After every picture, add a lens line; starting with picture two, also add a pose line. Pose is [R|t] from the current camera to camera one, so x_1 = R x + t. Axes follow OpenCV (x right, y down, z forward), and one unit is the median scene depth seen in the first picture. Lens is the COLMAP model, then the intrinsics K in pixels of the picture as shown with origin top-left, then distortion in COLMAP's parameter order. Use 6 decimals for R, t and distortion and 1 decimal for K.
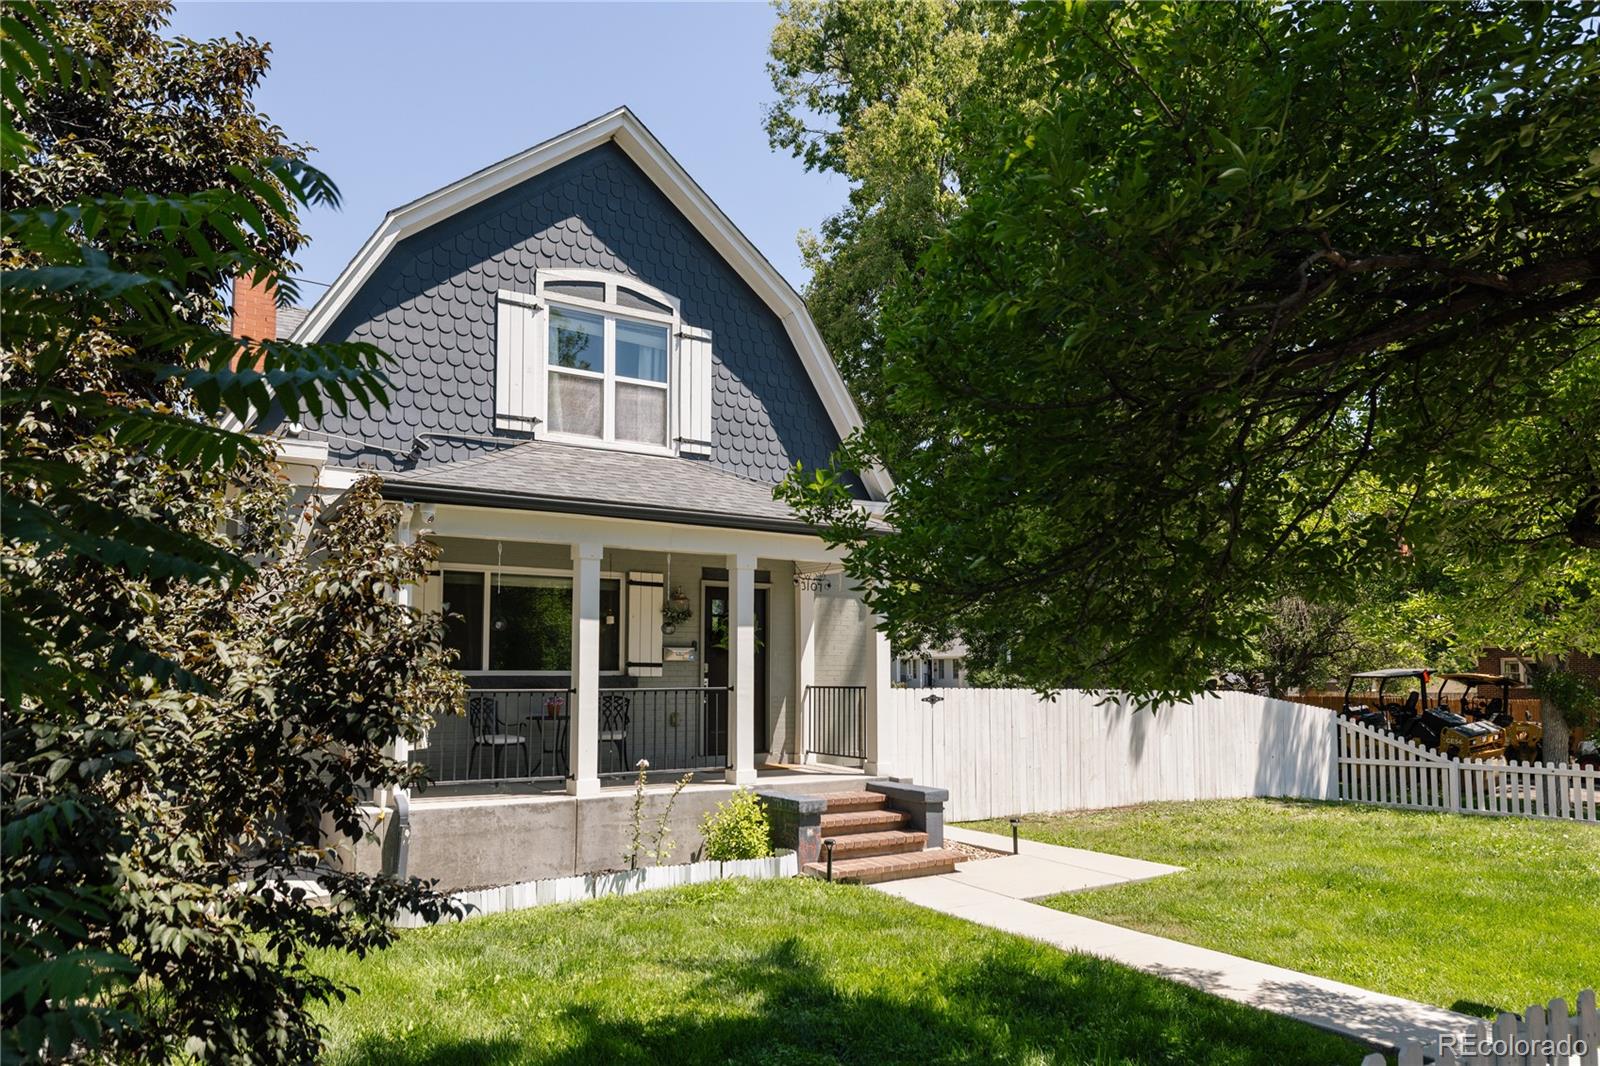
lens RADIAL K [[1074.6, 0, 839.7], [0, 1074.6, 564.4], [0, 0, 1]] dist [0.014411, -0.016388]
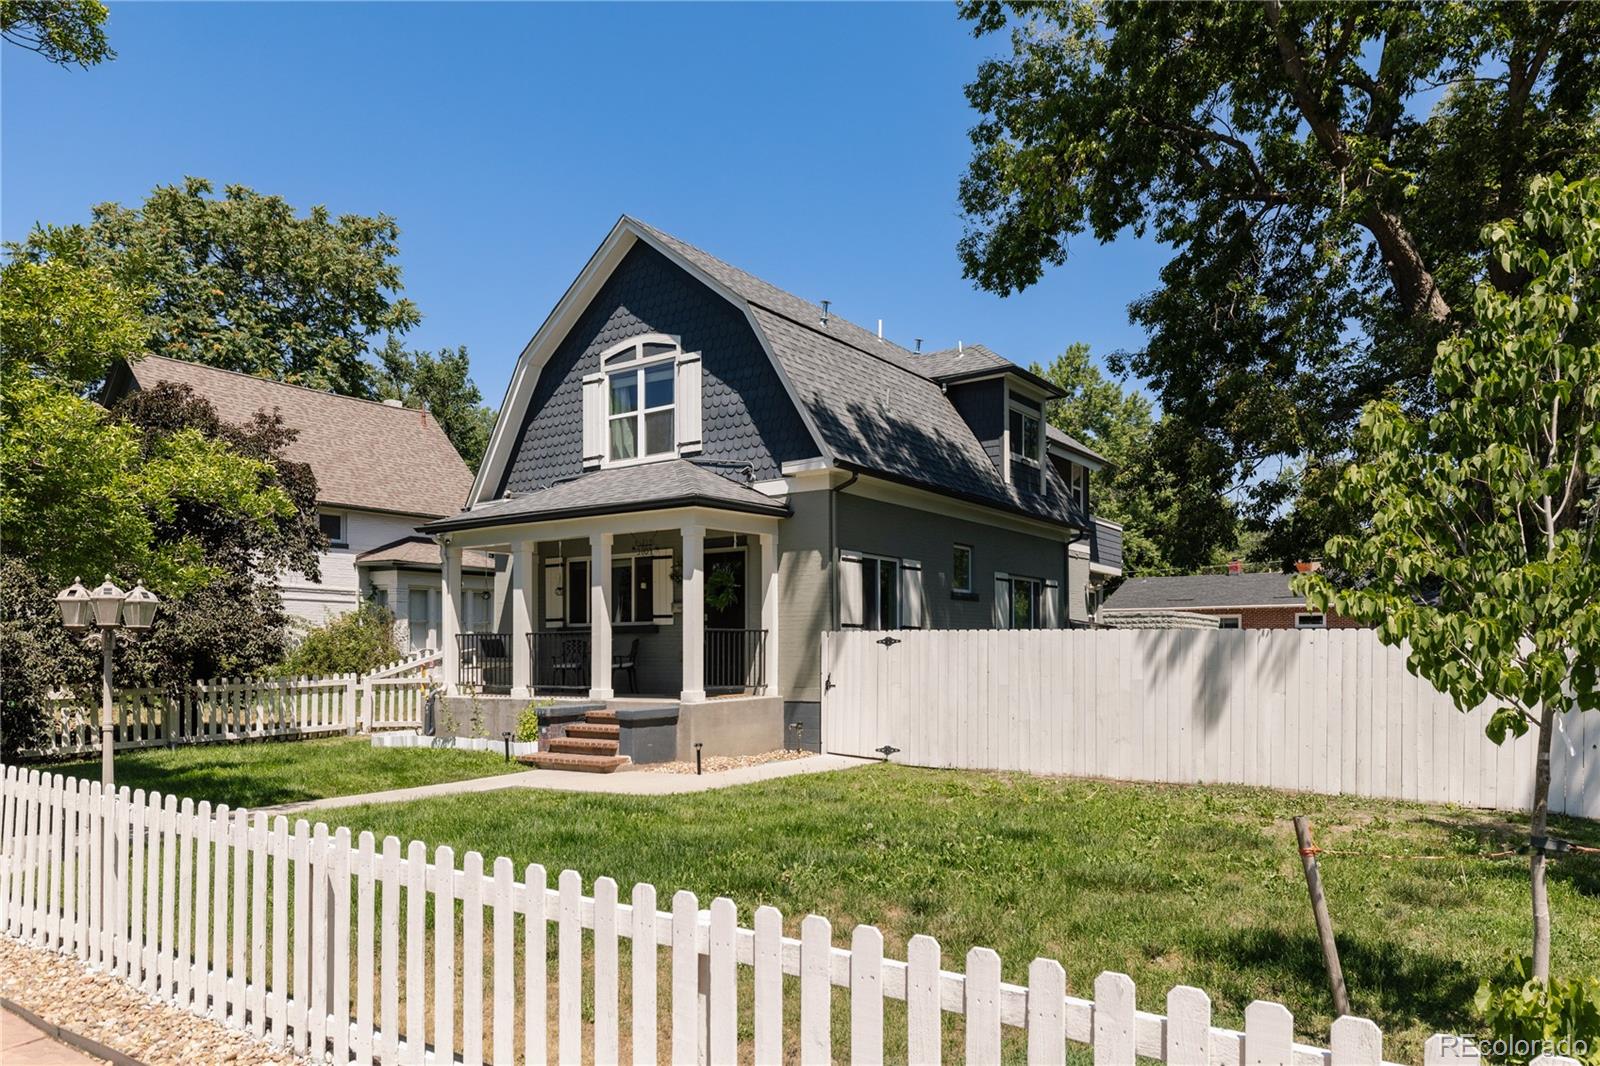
lens RADIAL K [[1085.5, 0, 848.2], [0, 1085.5, 616.3], [0, 0, 1]] dist [0.007252, -0.005637]
pose [[0.377811, -0.028649, -0.925439, 1.239608], [0.107681, 0.994098, 0.013187, 0.104501], [0.919600, -0.104634, 0.378666, 0.717183]]
